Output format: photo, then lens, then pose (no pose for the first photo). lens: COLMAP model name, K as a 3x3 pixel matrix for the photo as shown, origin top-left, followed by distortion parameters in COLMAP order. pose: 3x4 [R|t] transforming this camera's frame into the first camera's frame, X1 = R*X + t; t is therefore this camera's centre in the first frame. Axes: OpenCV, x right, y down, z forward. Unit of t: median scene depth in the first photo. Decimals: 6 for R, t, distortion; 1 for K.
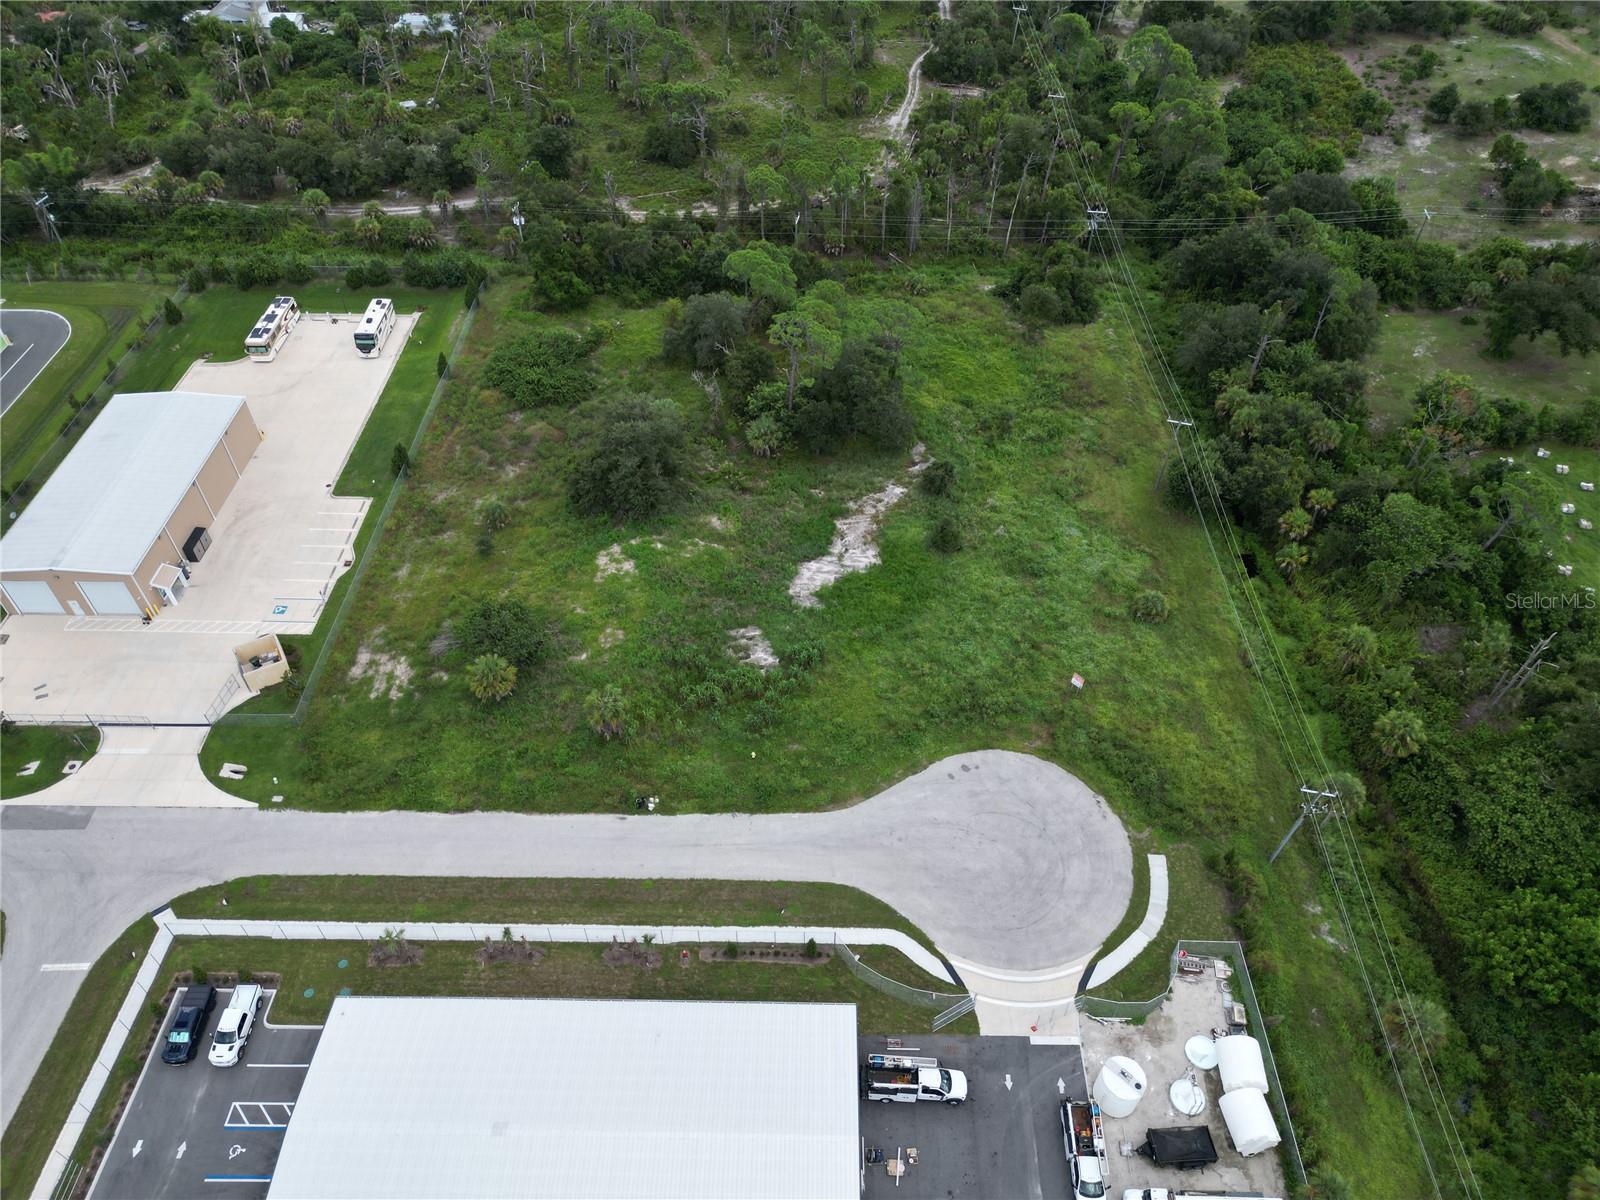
lens RADIAL K [[1119.8, 0, 795.8], [0, 1119.8, 596.4], [0, 0, 1]] dist [0.071568, -0.068595]
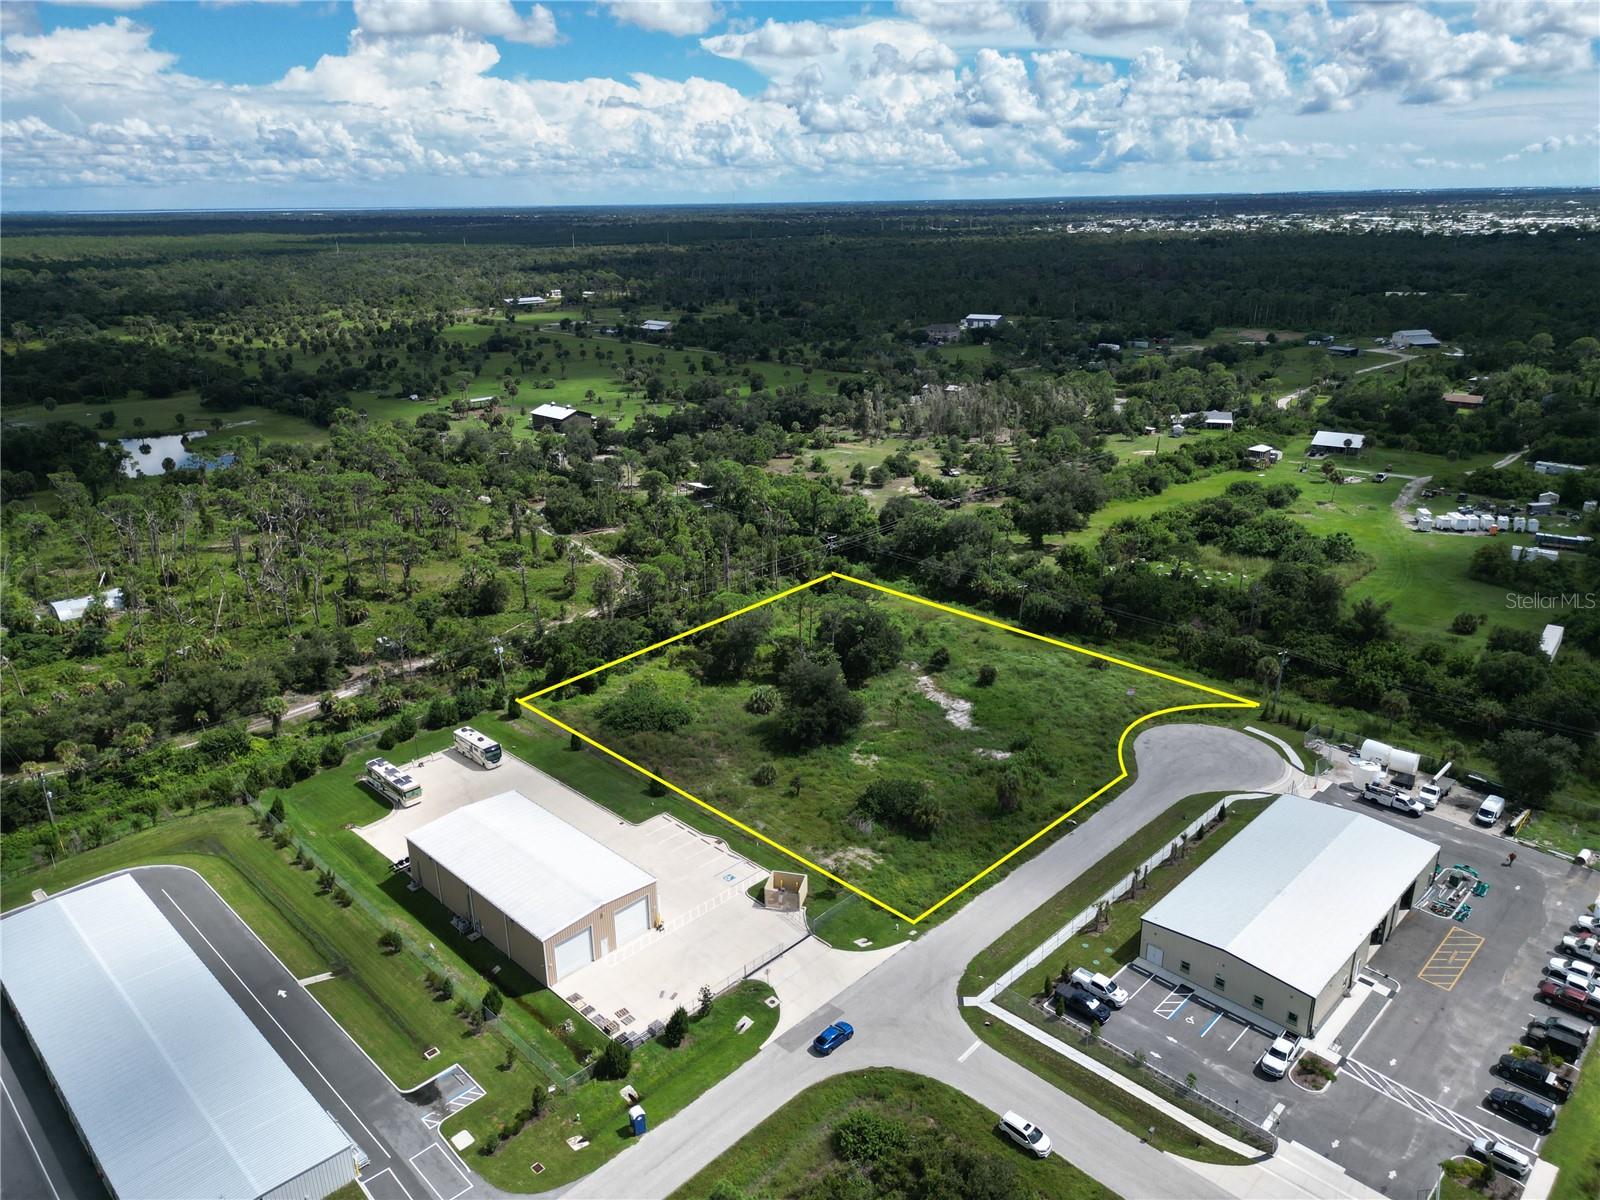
lens RADIAL K [[1119.8, 0, 795.8], [0, 1119.8, 596.4], [0, 0, 1]] dist [0.071568, -0.068595]
pose [[0.687363, -0.246144, 0.683334, -1.105778], [0.518280, 0.825344, -0.224038, 0.066916], [-0.508840, 0.508154, 0.694883, -0.018491]]
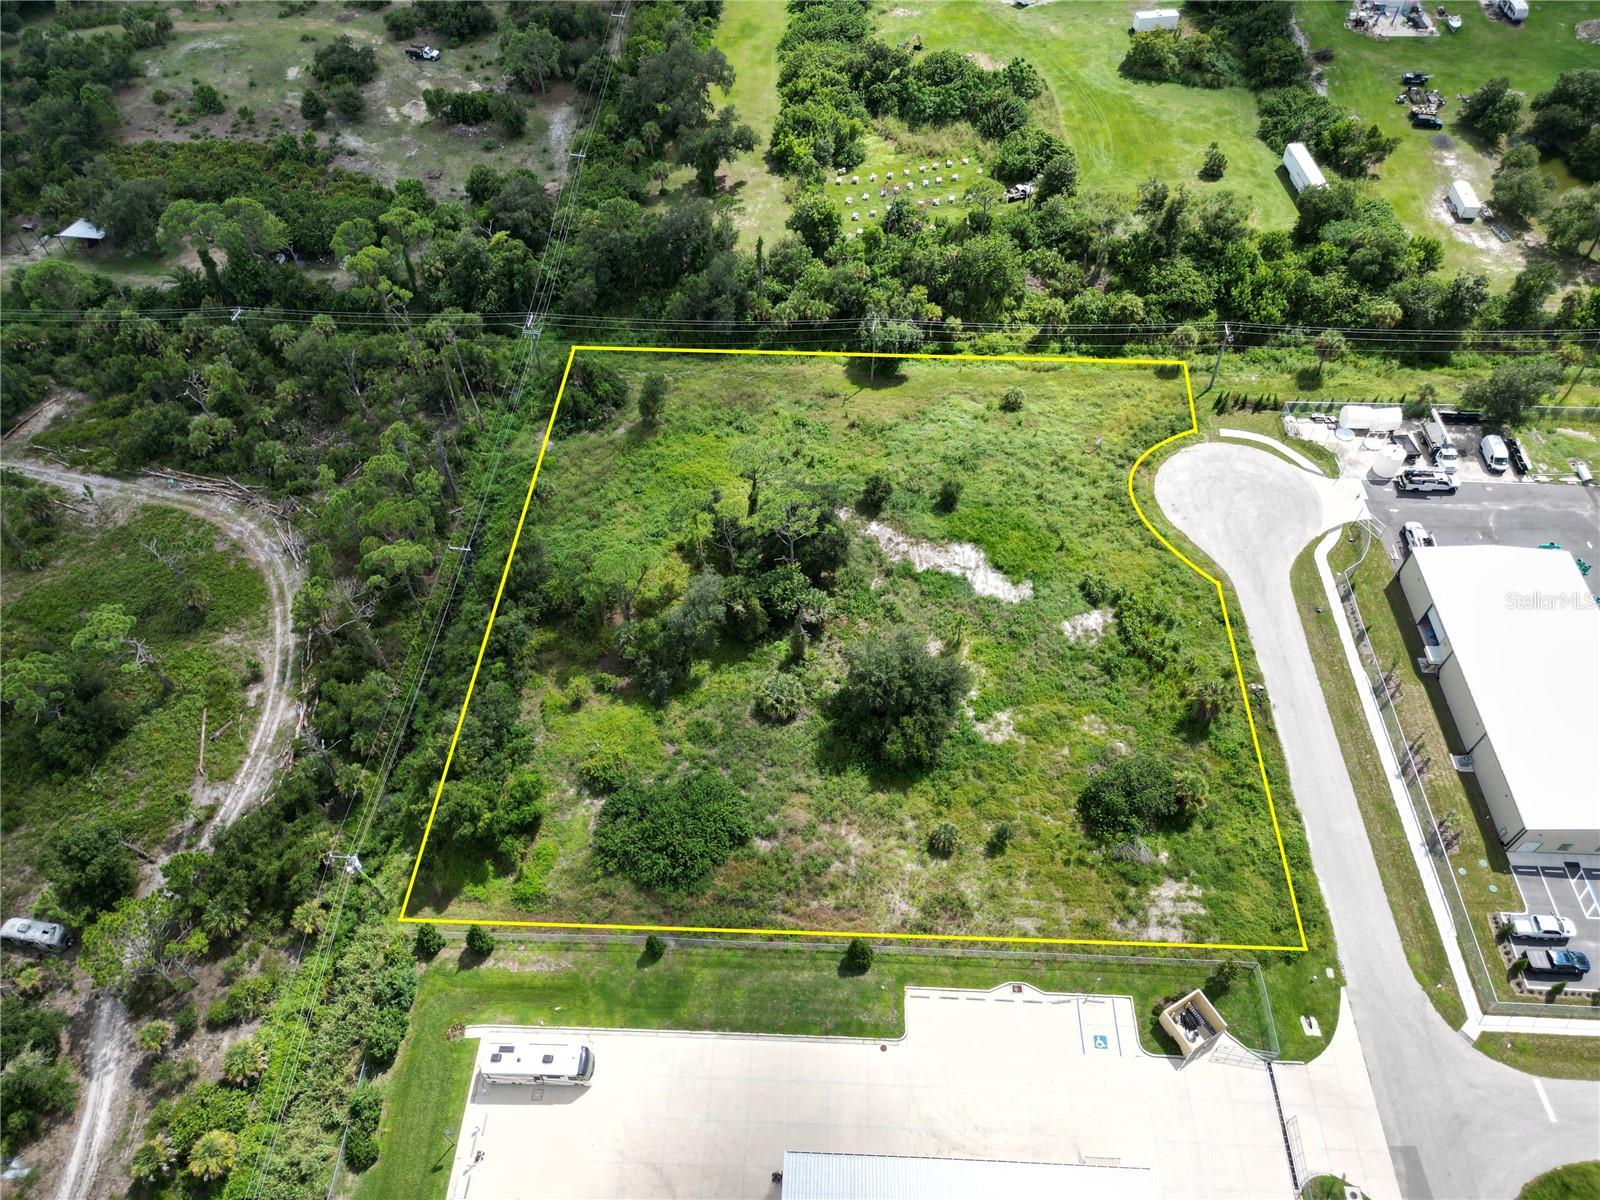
lens RADIAL K [[1119.8, 0, 795.8], [0, 1119.8, 596.4], [0, 0, 1]] dist [0.071568, -0.068595]
pose [[0.017047, -0.770258, 0.637505, -0.732164], [0.710176, 0.458146, 0.534559, -0.775066], [-0.703818, 0.443628, 0.554828, 0.492643]]
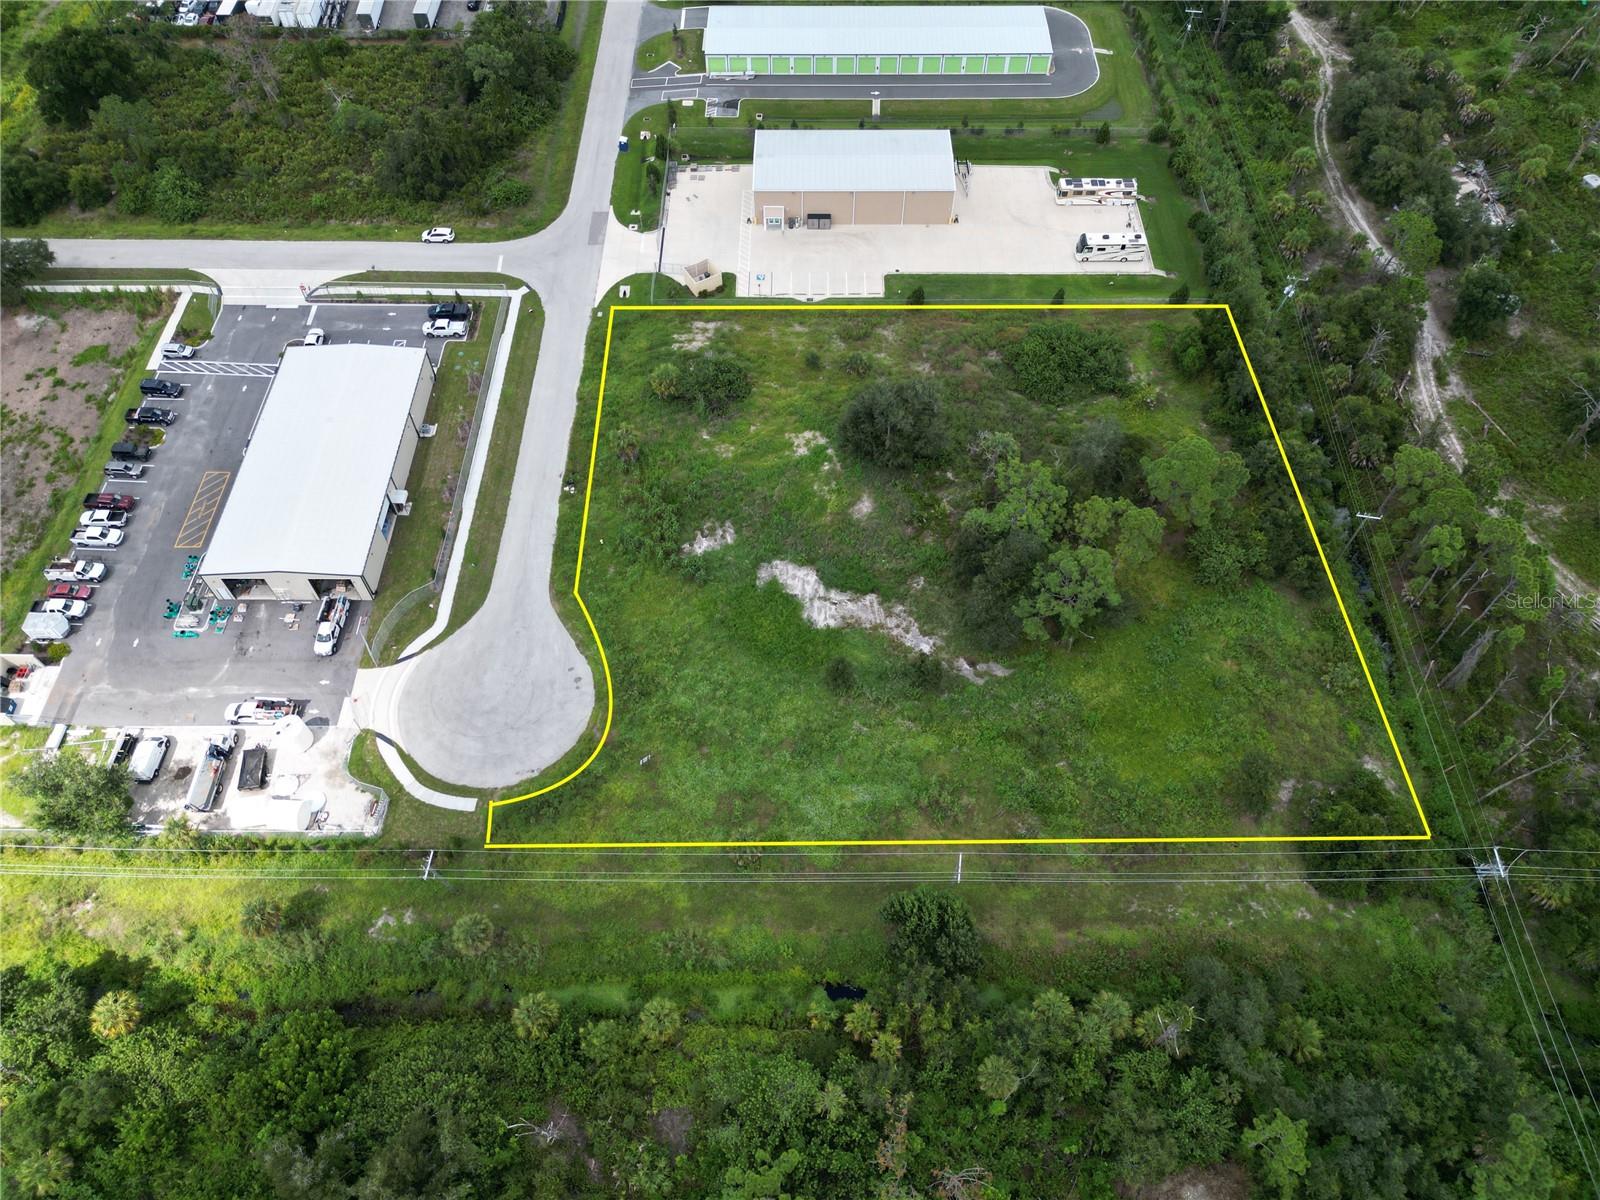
lens RADIAL K [[1119.8, 0, 795.8], [0, 1119.8, 596.4], [0, 0, 1]] dist [0.071568, -0.068595]
pose [[0.013701, 0.820648, -0.571270, 0.662561], [-0.700488, 0.415574, 0.580185, -0.651140], [0.713533, 0.392218, 0.580548, 0.349829]]
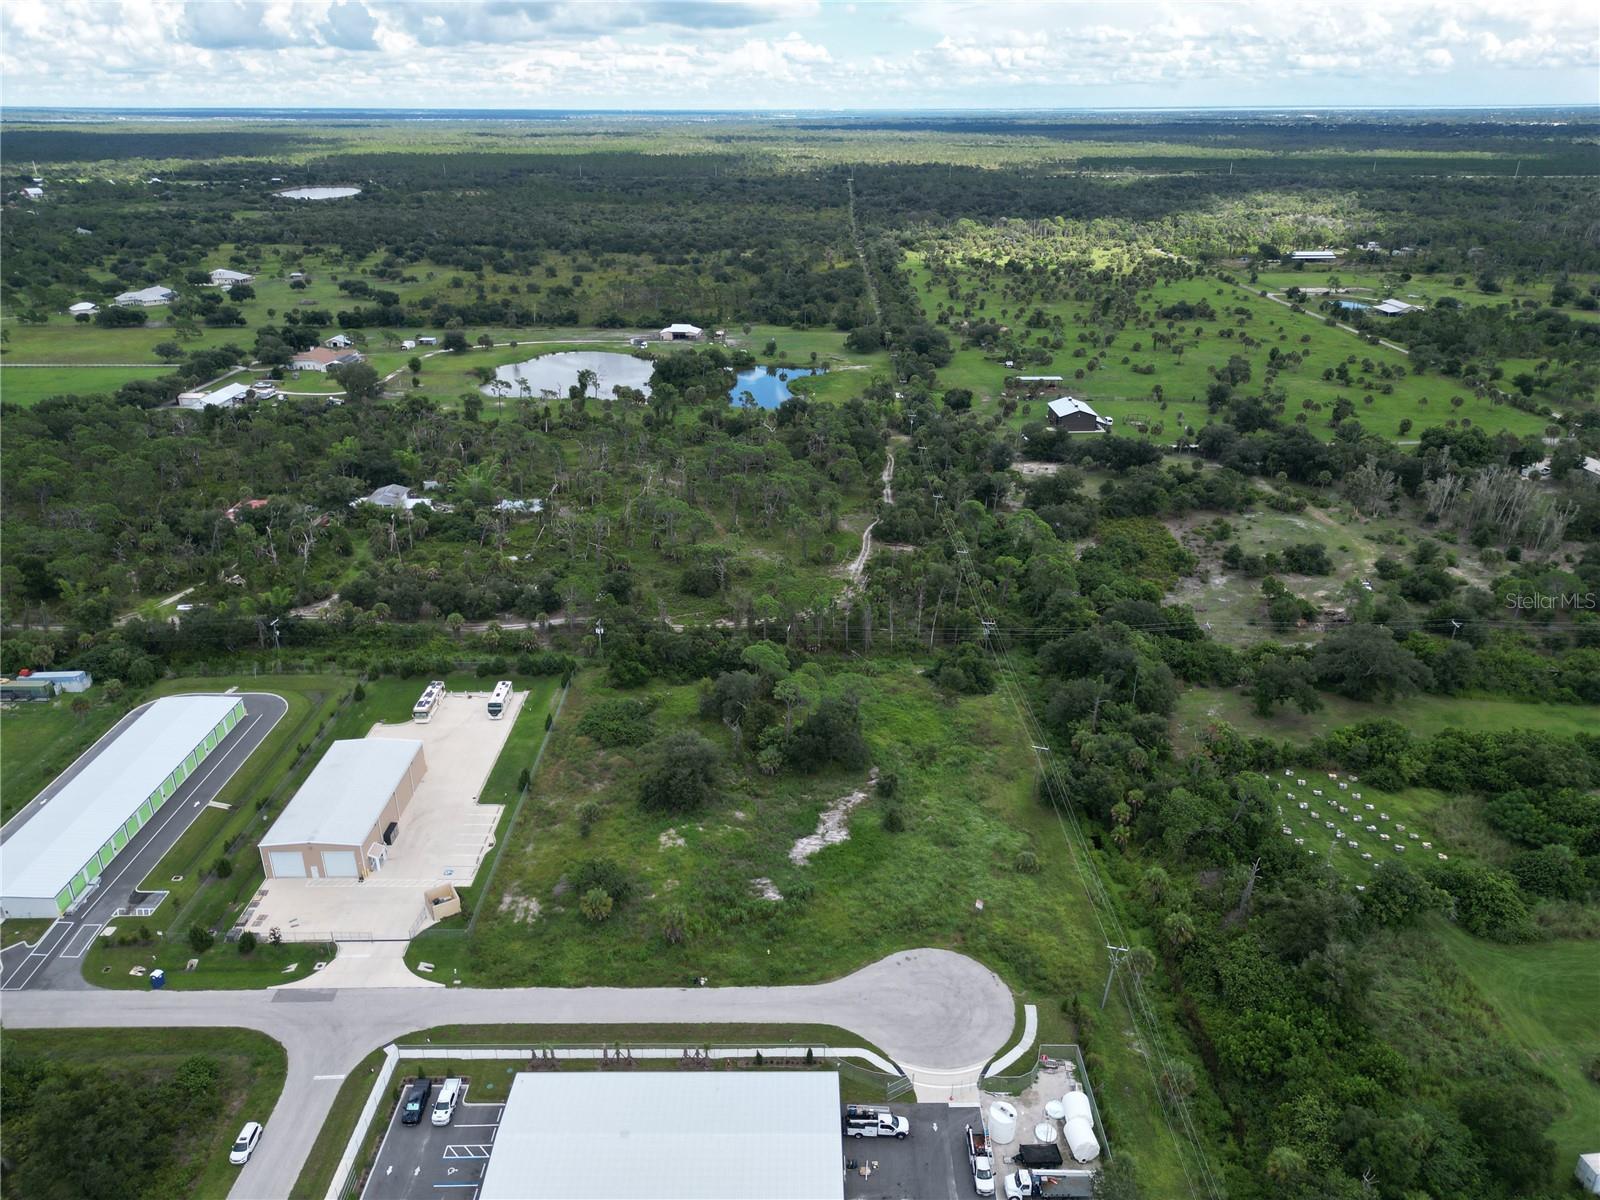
lens RADIAL K [[1119.8, 0, 795.8], [0, 1119.8, 596.4], [0, 0, 1]] dist [0.071568, -0.068595]
pose [[0.999770, -0.004045, 0.021075, -0.026361], [0.011362, 0.932908, -0.359936, 0.205589], [-0.018205, 0.360093, 0.932739, -0.509575]]
